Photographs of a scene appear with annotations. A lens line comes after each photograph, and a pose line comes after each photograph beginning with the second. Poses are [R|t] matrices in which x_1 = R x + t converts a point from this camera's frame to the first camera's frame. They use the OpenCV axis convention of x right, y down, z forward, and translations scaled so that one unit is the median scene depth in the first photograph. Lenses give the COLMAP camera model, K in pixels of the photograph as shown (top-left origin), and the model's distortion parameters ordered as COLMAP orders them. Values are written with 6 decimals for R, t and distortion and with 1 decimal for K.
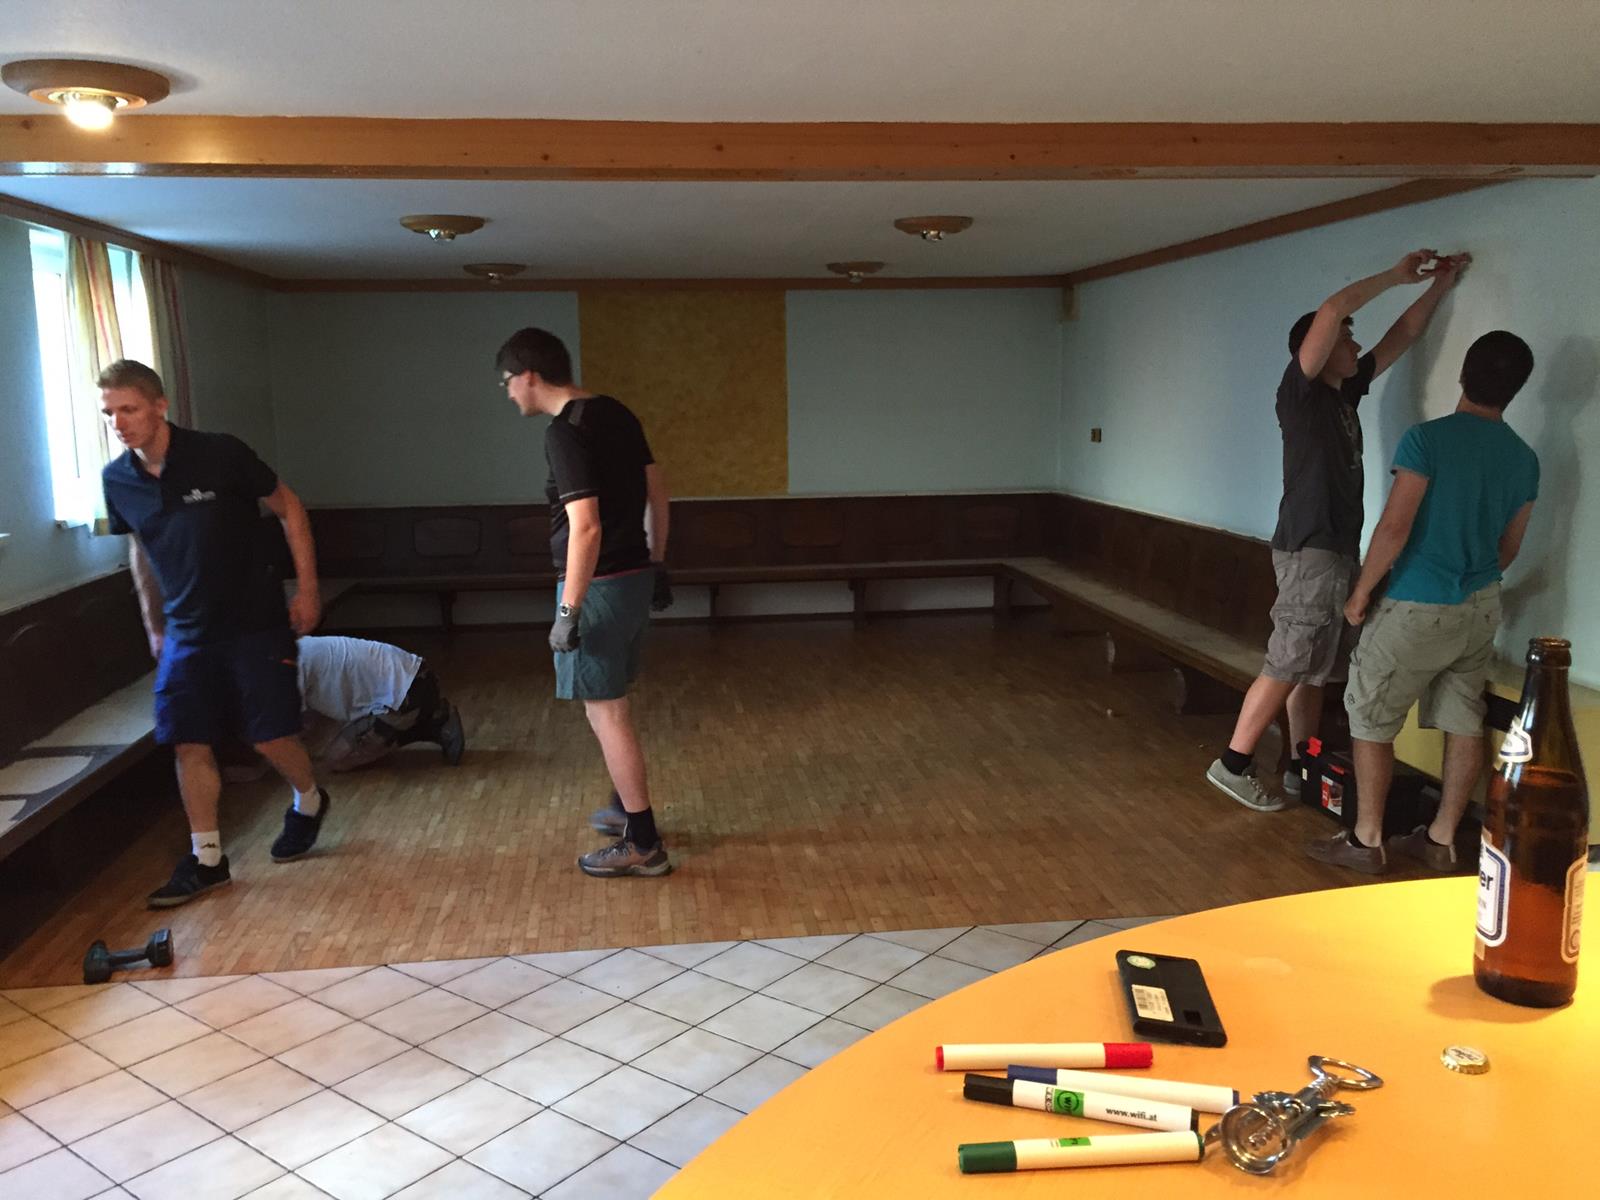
lens RADIAL K [[1345.1, 0, 800.0], [0, 1345.1, 600.0], [0, 0, 1]] dist [0.049008, -0.010564]
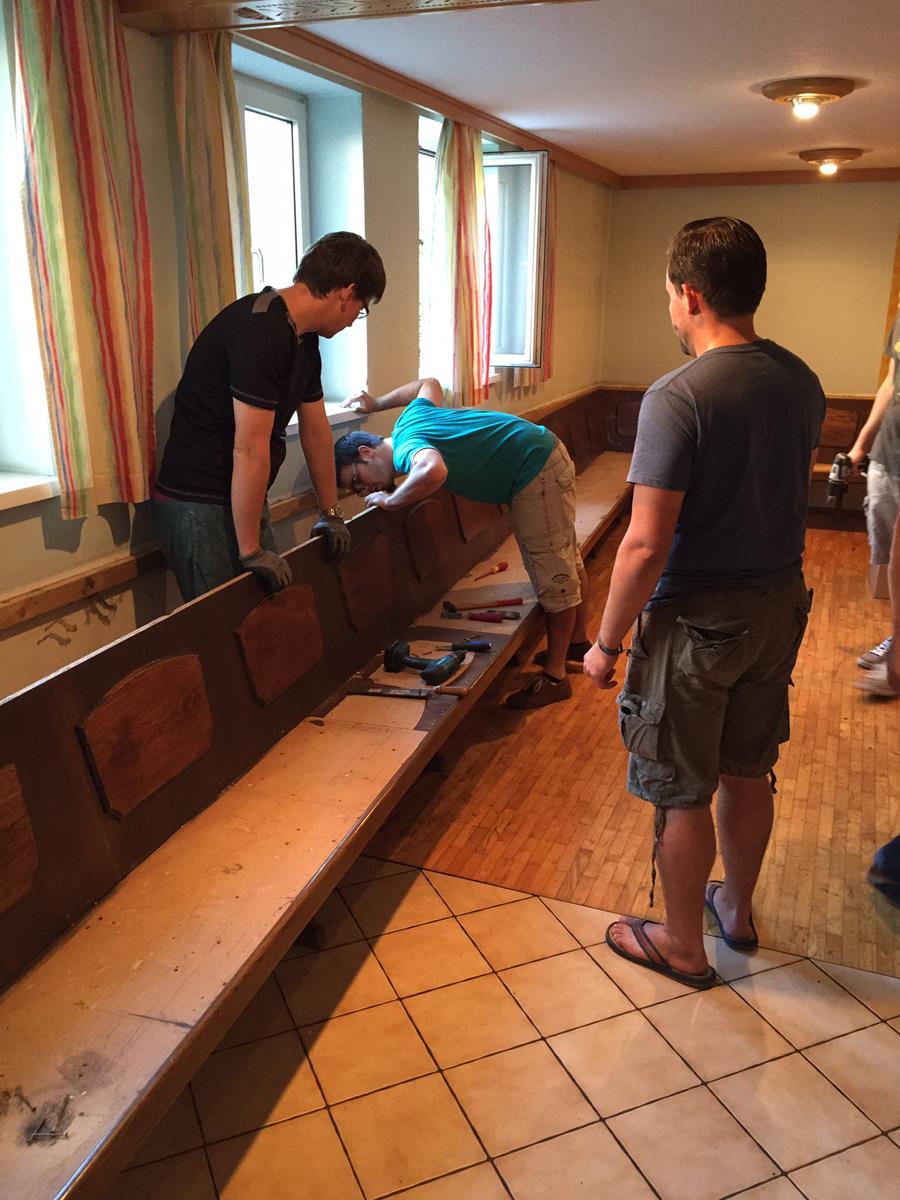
lens RADIAL K [[1008.8, 0, 450.0], [0, 1008.8, 600.0], [0, 0, 1]] dist [0.049008, -0.010564]
pose [[0.876846, 0.162124, -0.452611, -0.151902], [-0.095291, 0.981356, 0.166911, -0.041315], [0.471233, -0.103225, 0.875947, 0.337043]]
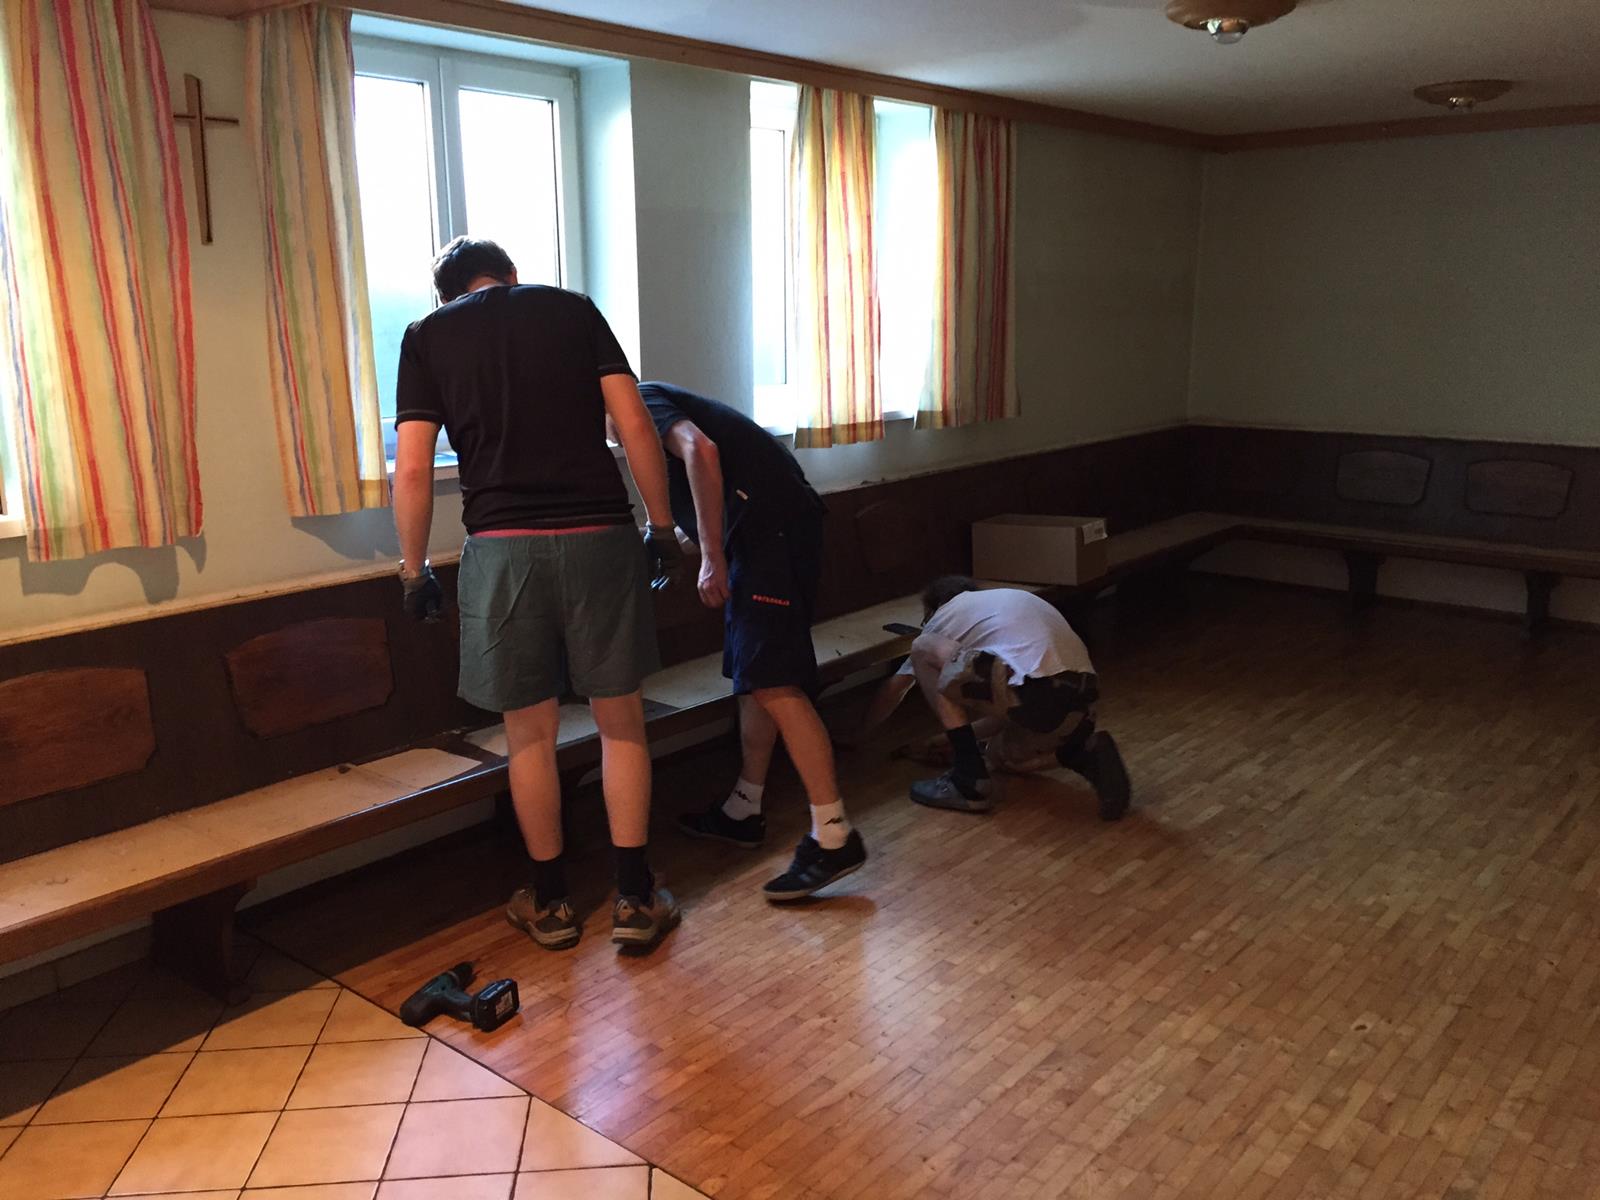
lens RADIAL K [[1345.1, 0, 800.0], [0, 1345.1, 600.0], [0, 0, 1]] dist [0.049008, -0.010564]
pose [[0.679344, 0.174111, -0.712866, 0.148635], [-0.118555, 0.984724, 0.127529, -0.083869], [0.724180, -0.002122, 0.689608, 0.564265]]
